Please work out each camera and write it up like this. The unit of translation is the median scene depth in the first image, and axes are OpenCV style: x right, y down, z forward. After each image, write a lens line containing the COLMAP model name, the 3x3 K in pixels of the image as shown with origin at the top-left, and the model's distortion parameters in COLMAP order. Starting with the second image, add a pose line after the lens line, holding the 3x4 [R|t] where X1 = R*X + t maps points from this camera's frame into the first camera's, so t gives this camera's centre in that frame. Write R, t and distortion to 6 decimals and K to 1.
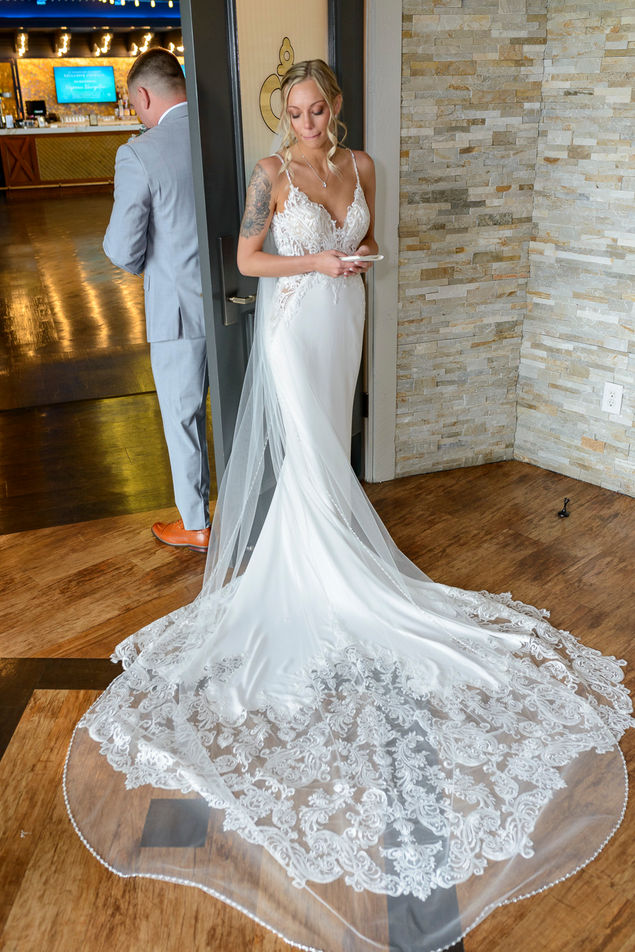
lens RADIAL K [[905.8, 0, 317.5], [0, 905.8, 476.0], [0, 0, 1]] dist [-0.007545, 0.034290]
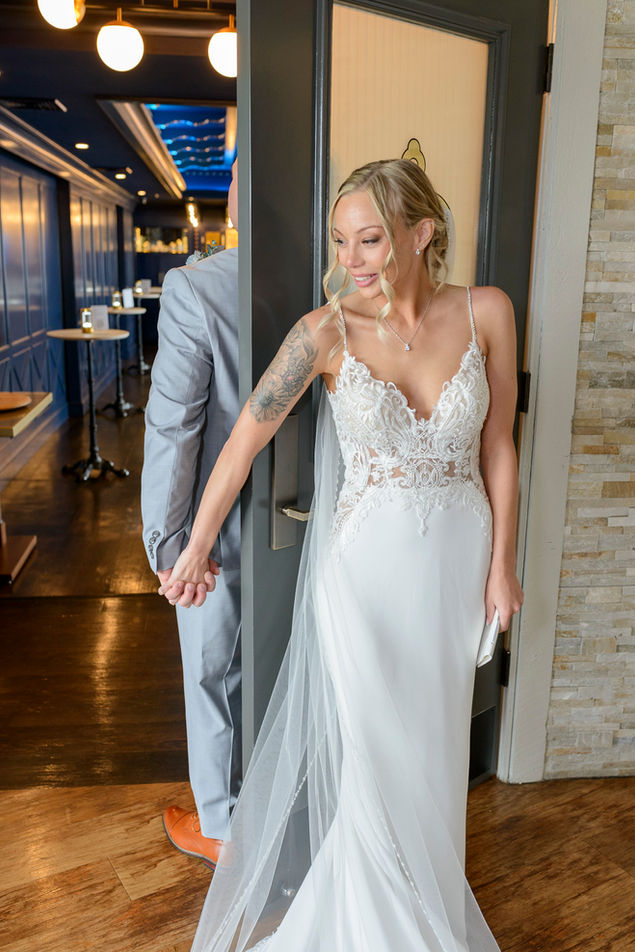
lens RADIAL K [[905.8, 0, 317.5], [0, 905.8, 476.0], [0, 0, 1]] dist [-0.007545, 0.034290]
pose [[0.973770, 0.088211, -0.209741, 0.047136], [-0.124934, 0.977692, -0.168848, -0.089920], [0.190168, 0.190622, 0.963068, 0.301714]]
